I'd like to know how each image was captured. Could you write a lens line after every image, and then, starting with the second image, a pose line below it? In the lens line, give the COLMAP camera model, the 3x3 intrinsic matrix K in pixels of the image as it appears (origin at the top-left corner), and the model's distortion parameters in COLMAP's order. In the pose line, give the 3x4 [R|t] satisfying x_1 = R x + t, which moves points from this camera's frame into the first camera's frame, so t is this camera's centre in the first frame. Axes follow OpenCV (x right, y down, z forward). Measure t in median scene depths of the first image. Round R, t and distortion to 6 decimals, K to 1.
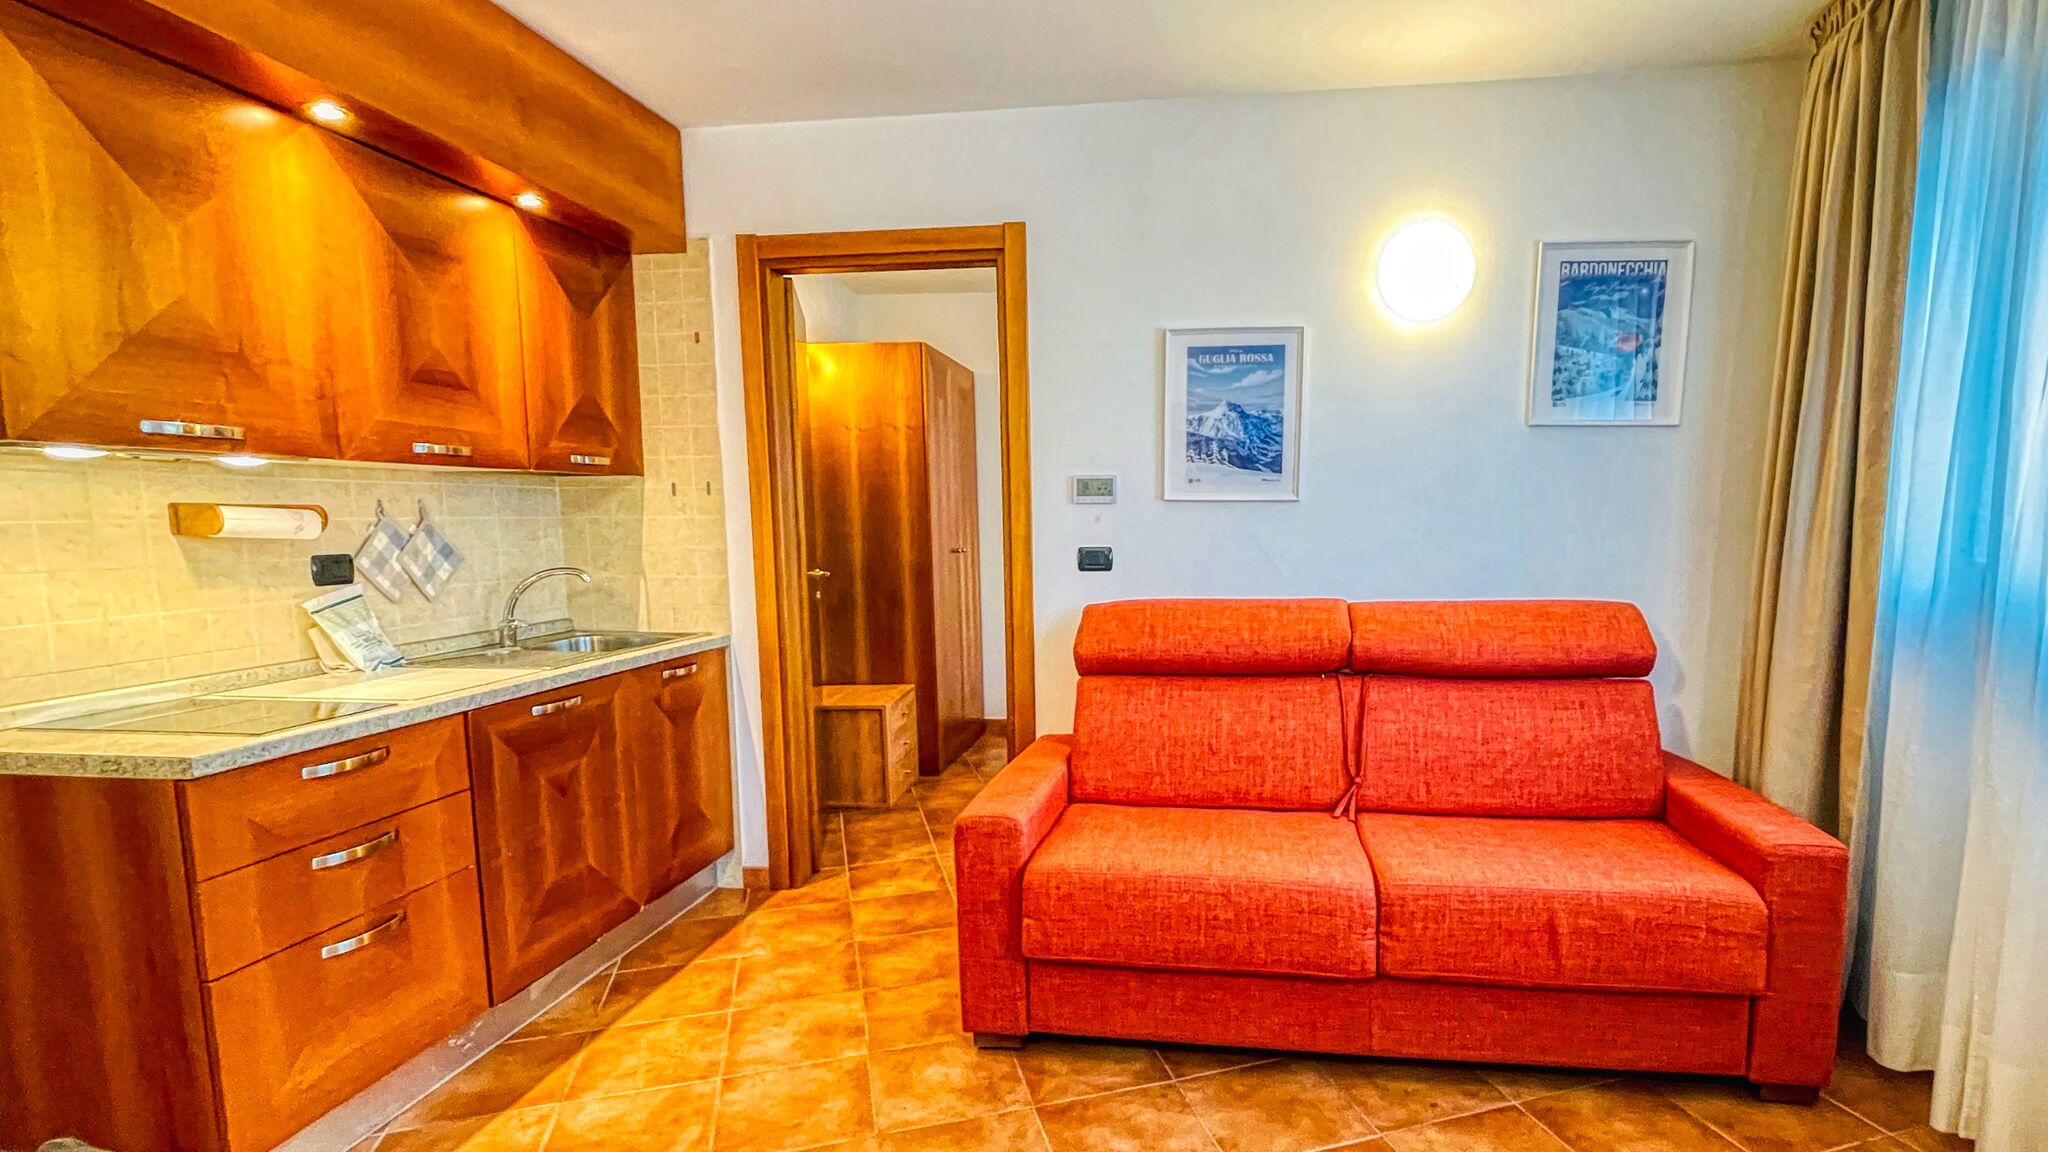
lens RADIAL K [[986.0, 0, 1112.8], [0, 986.0, 638.4], [0, 0, 1]] dist [-0.000323, 0.003429]
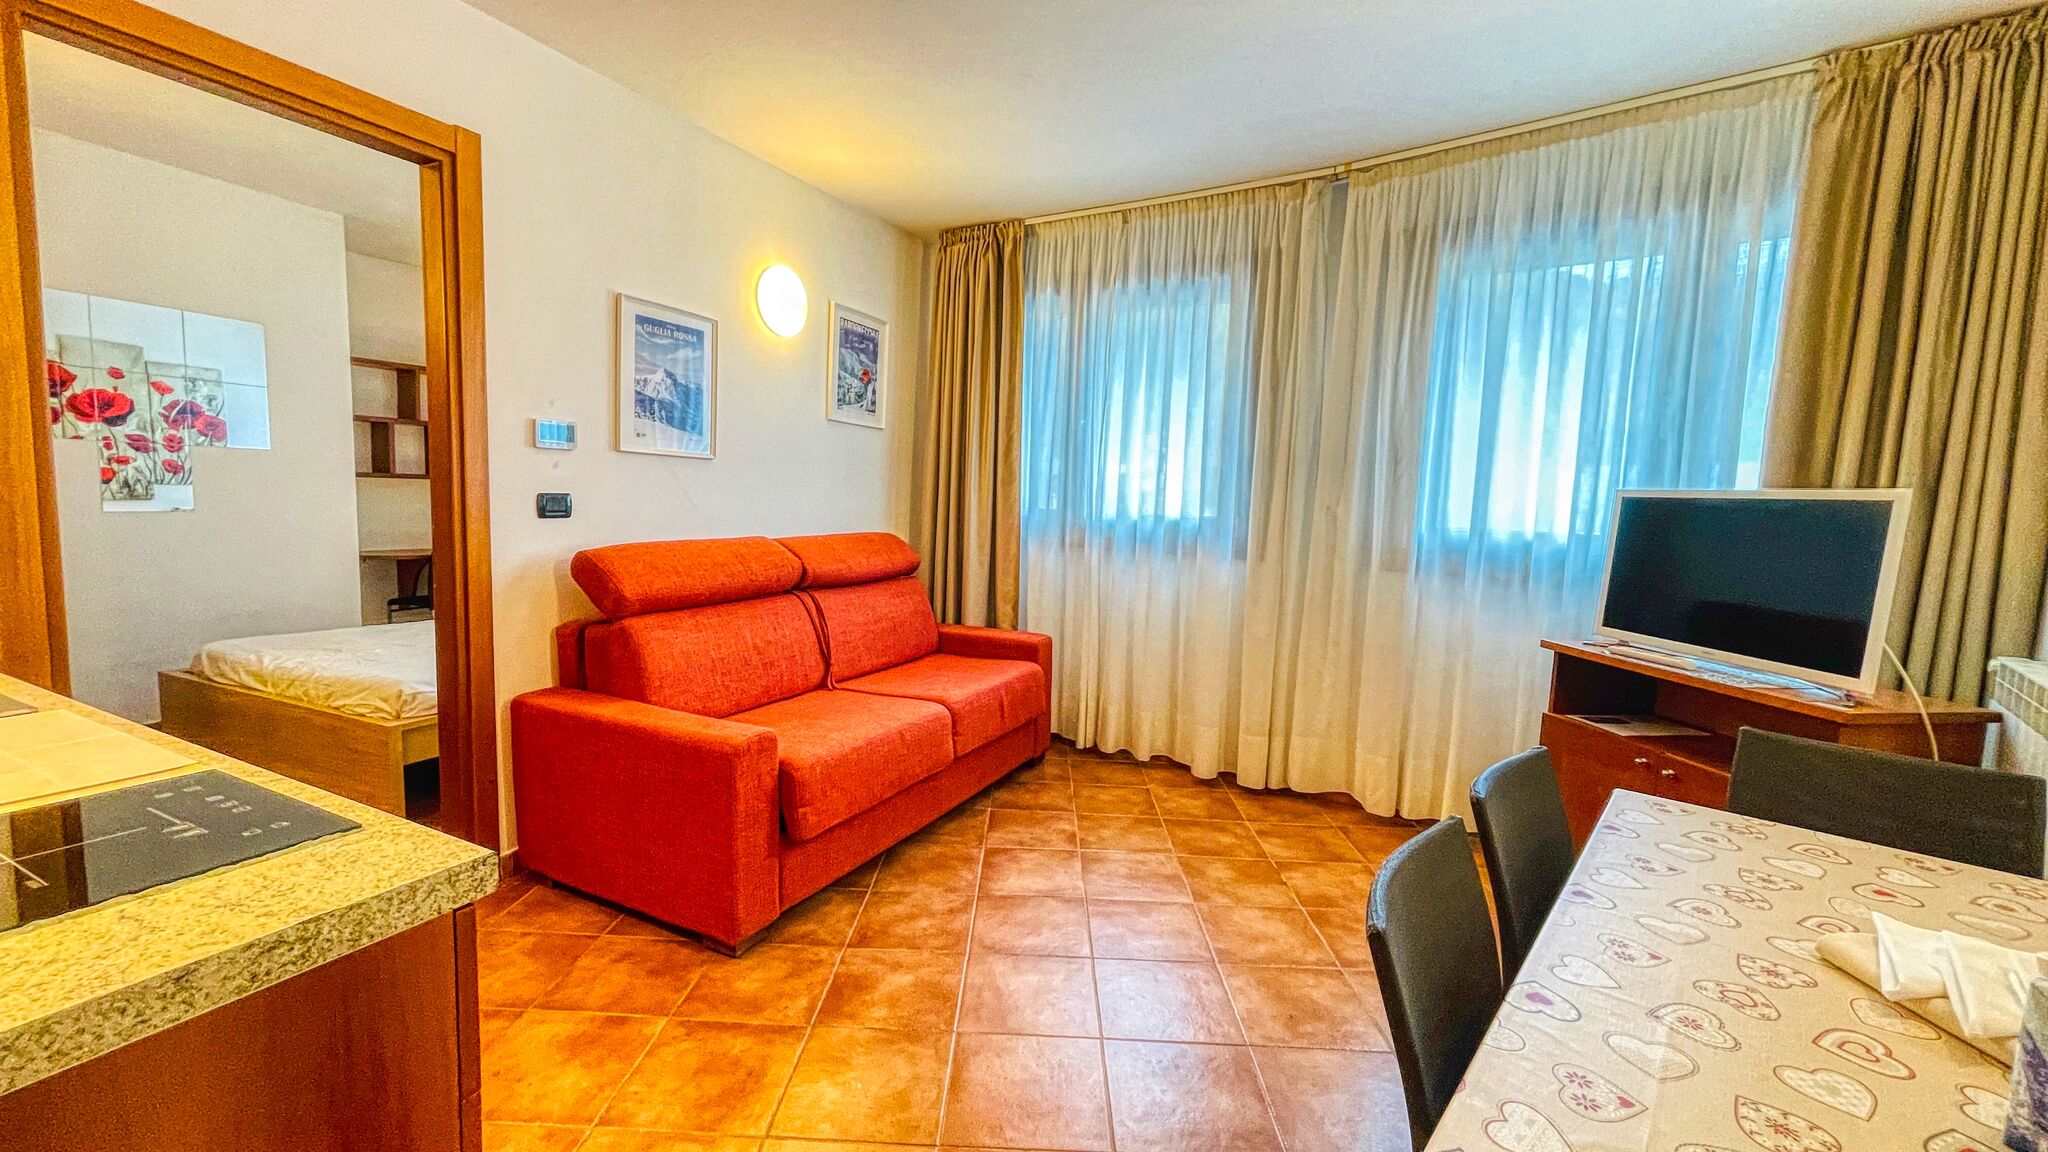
lens RADIAL K [[822.7, 0, 1022.2], [0, 822.7, 577.1], [0, 0, 1]] dist [-0.001755, -0.000370]
pose [[0.318844, -0.075158, 0.944823, -0.714437], [0.079337, 0.995469, 0.052413, -0.016560], [-0.944481, 0.058248, 0.323362, 0.327378]]
